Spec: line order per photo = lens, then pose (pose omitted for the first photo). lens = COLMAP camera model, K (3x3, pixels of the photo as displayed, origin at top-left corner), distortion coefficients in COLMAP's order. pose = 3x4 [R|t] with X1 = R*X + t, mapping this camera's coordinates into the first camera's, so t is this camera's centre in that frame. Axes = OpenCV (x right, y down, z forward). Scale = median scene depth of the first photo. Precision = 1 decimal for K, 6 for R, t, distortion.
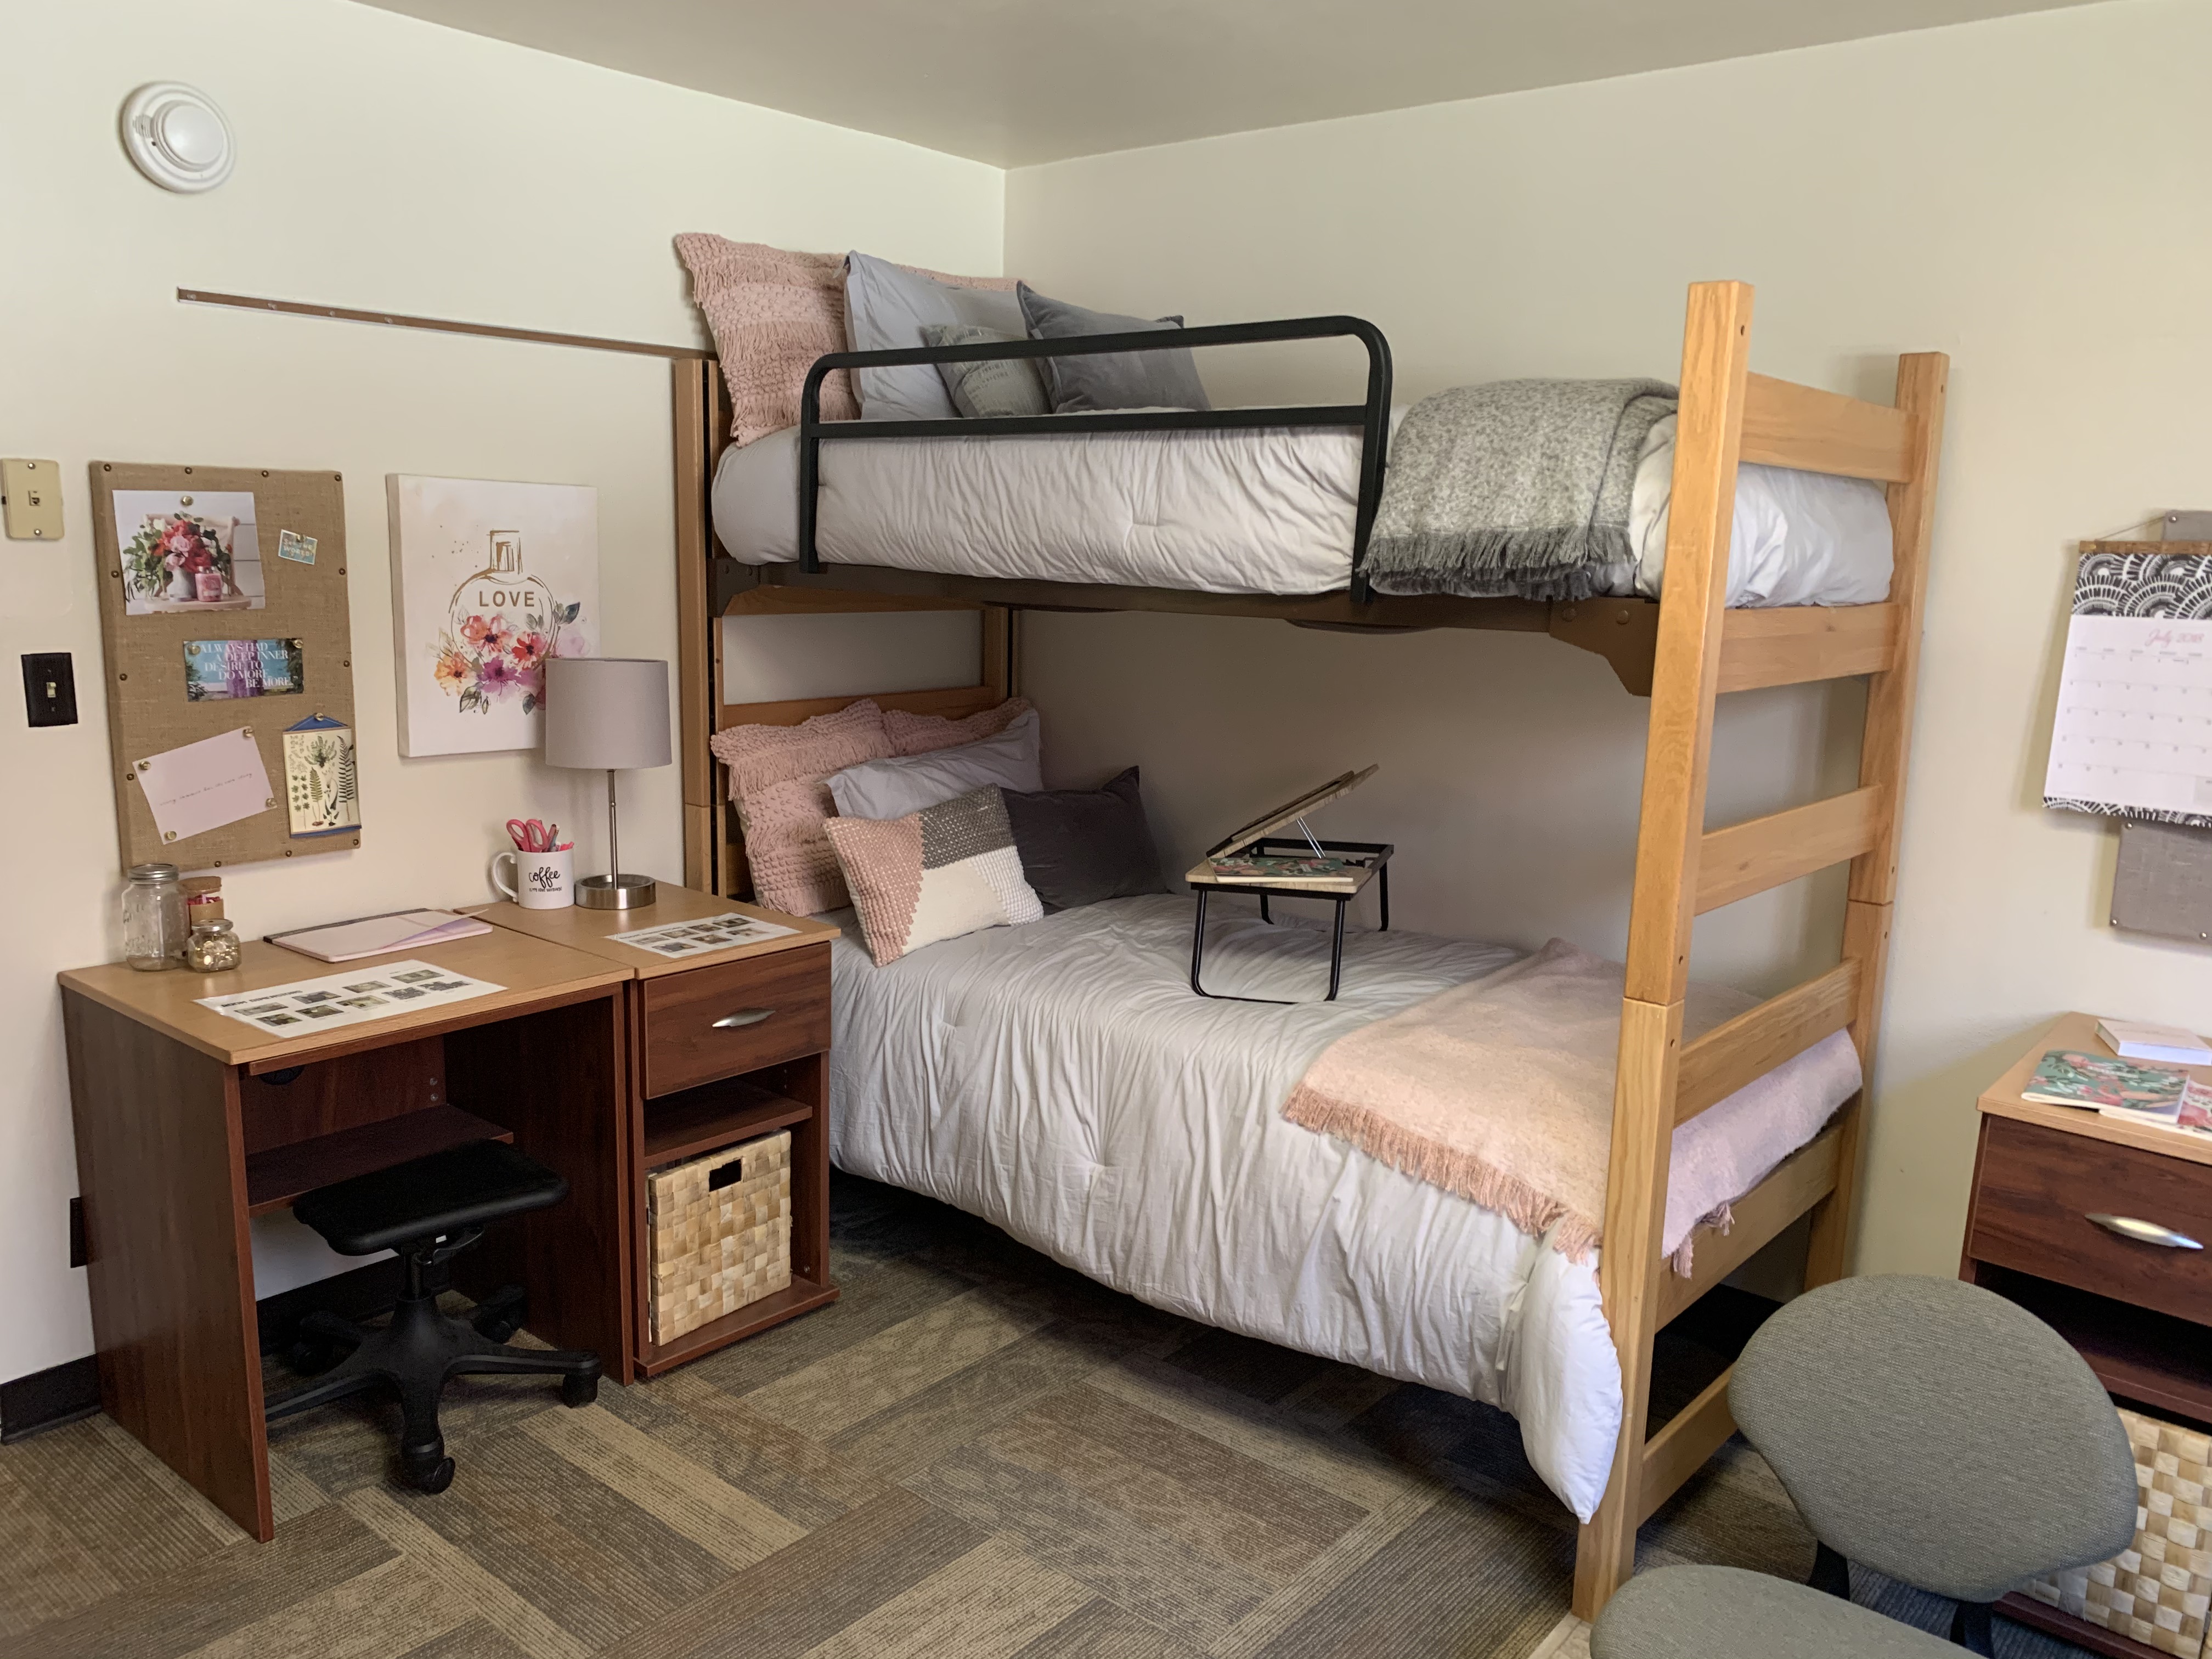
lens RADIAL K [[1684.6, 0, 1110.4], [0, 1684.6, 830.8], [0, 0, 1]] dist [0.007596, -0.006472]
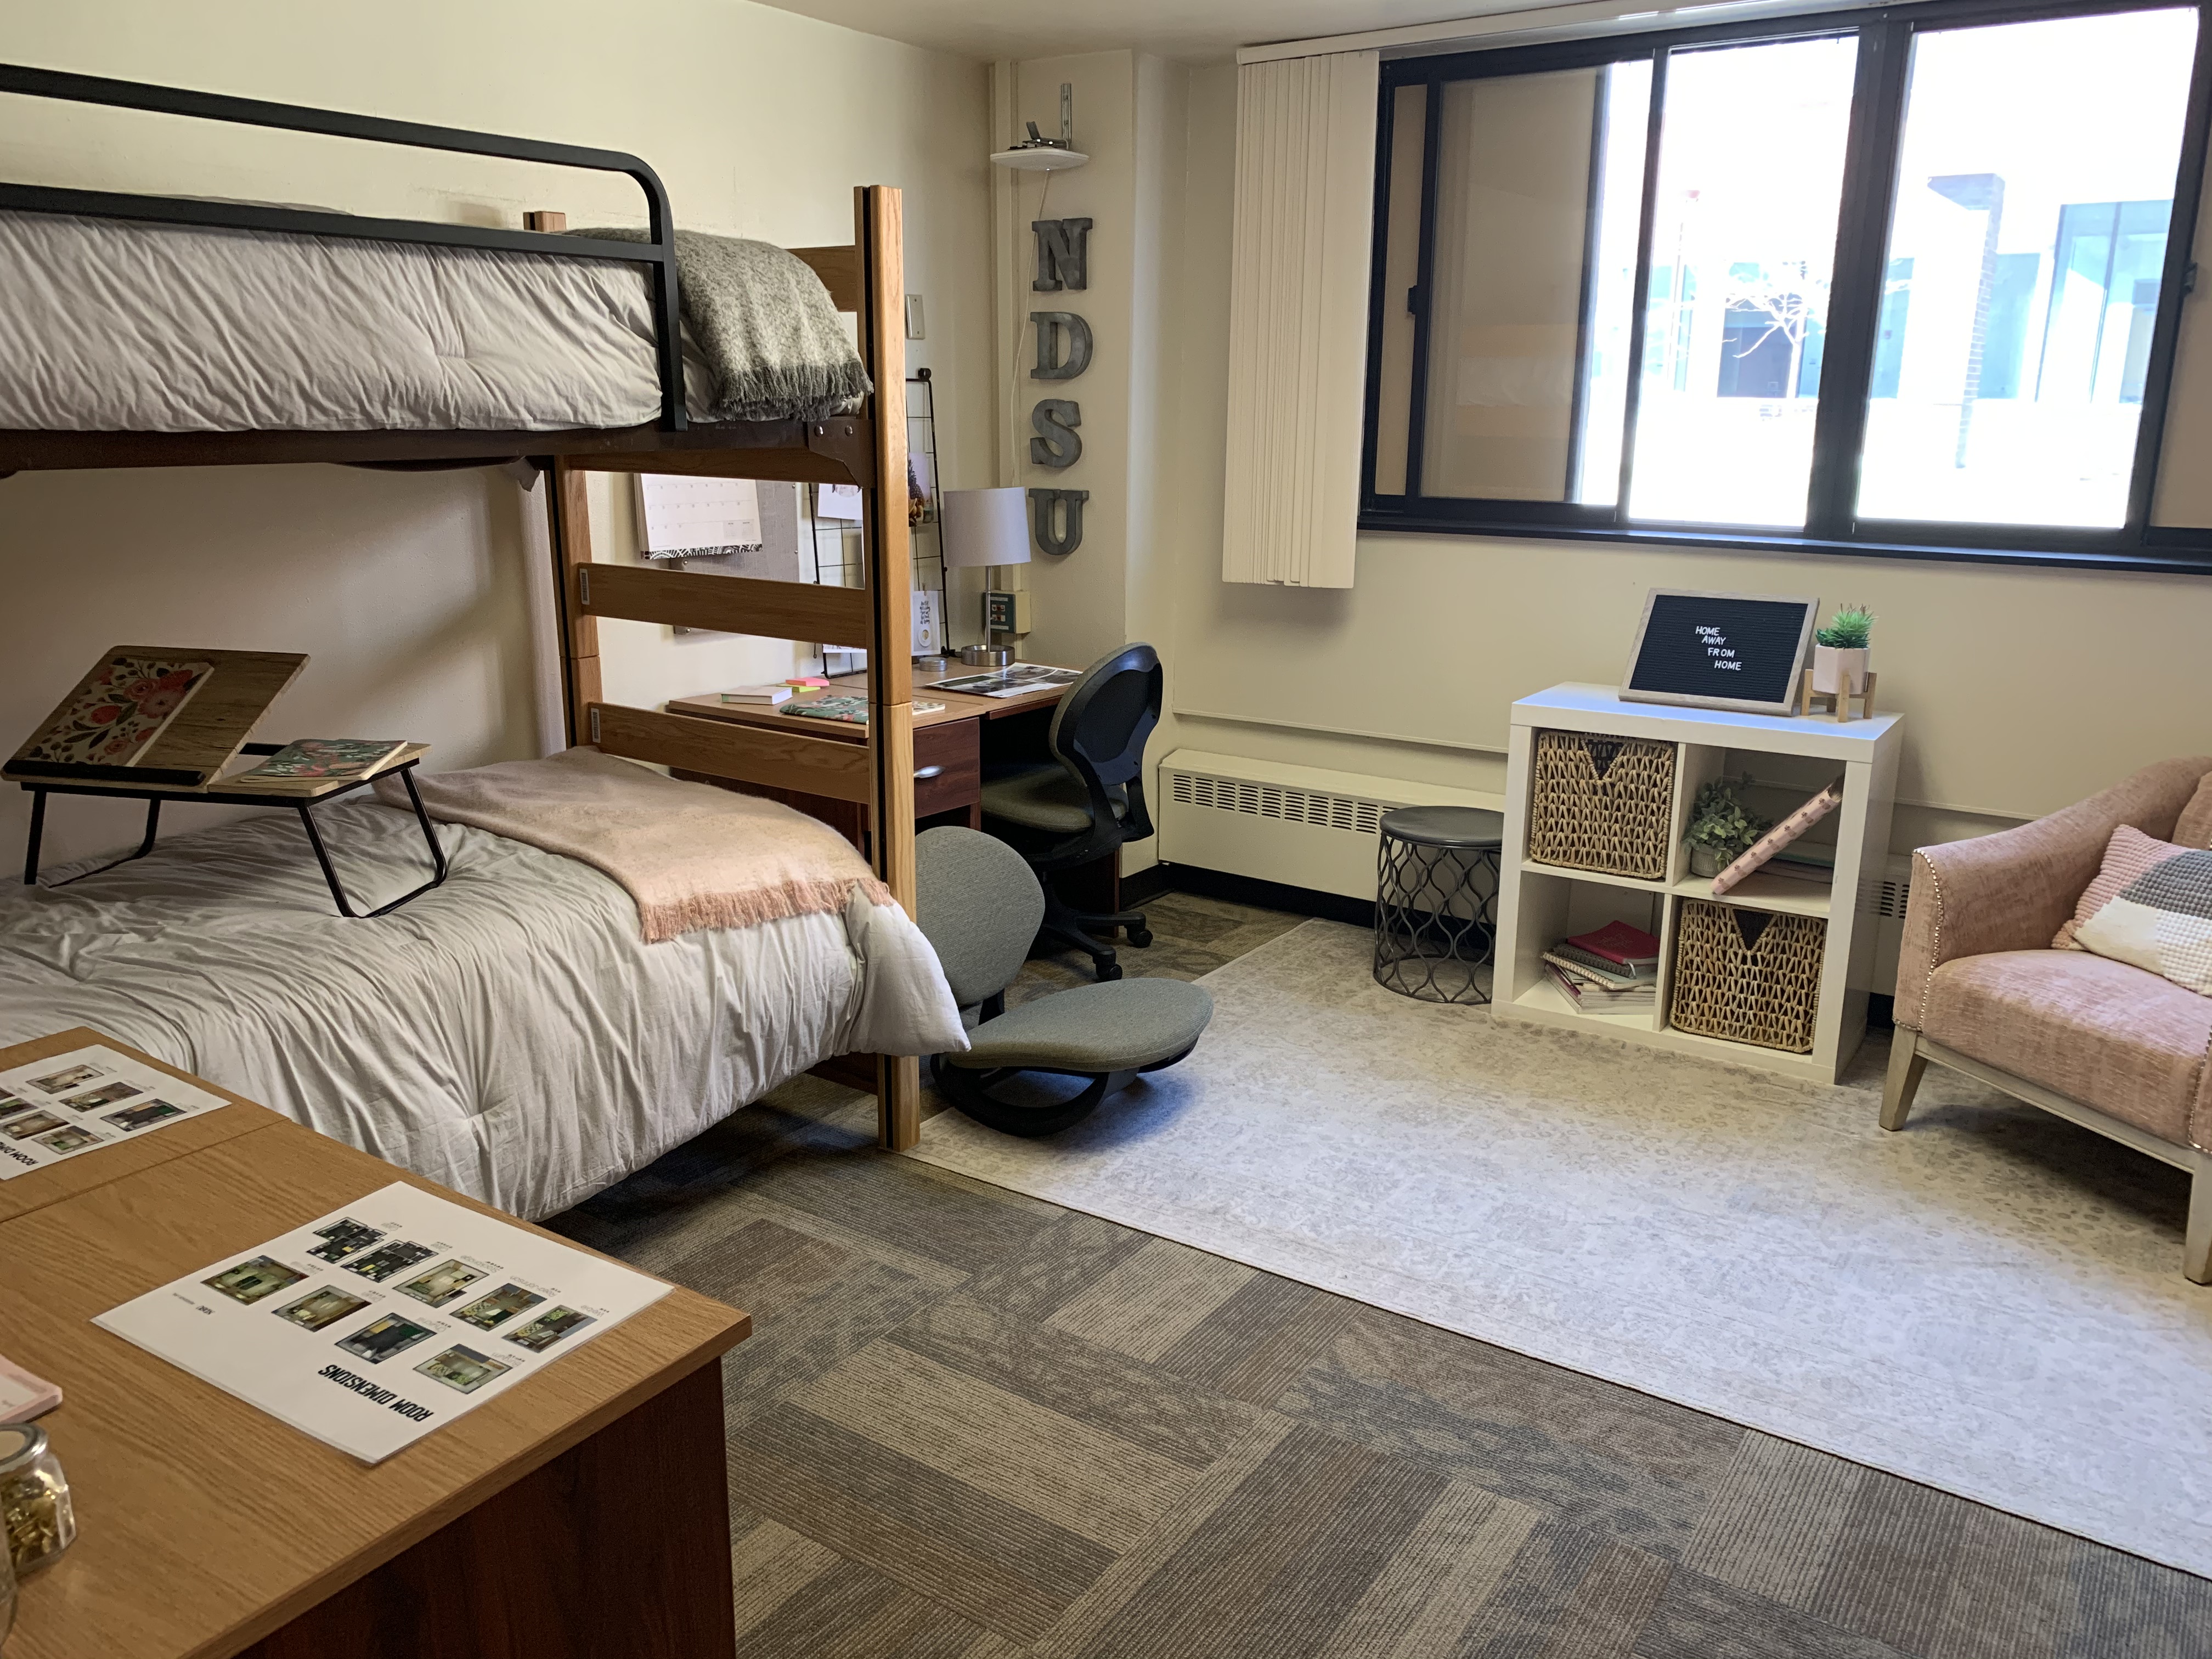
lens RADIAL K [[1684.6, 0, 1110.6], [0, 1684.6, 835.9], [0, 0, 1]] dist [0.007596, -0.006472]
pose [[-0.109595, -0.275543, 0.955021, -0.916869], [0.167124, 0.942022, 0.290971, -0.148097], [-0.979826, 0.191496, -0.057191, 0.780630]]
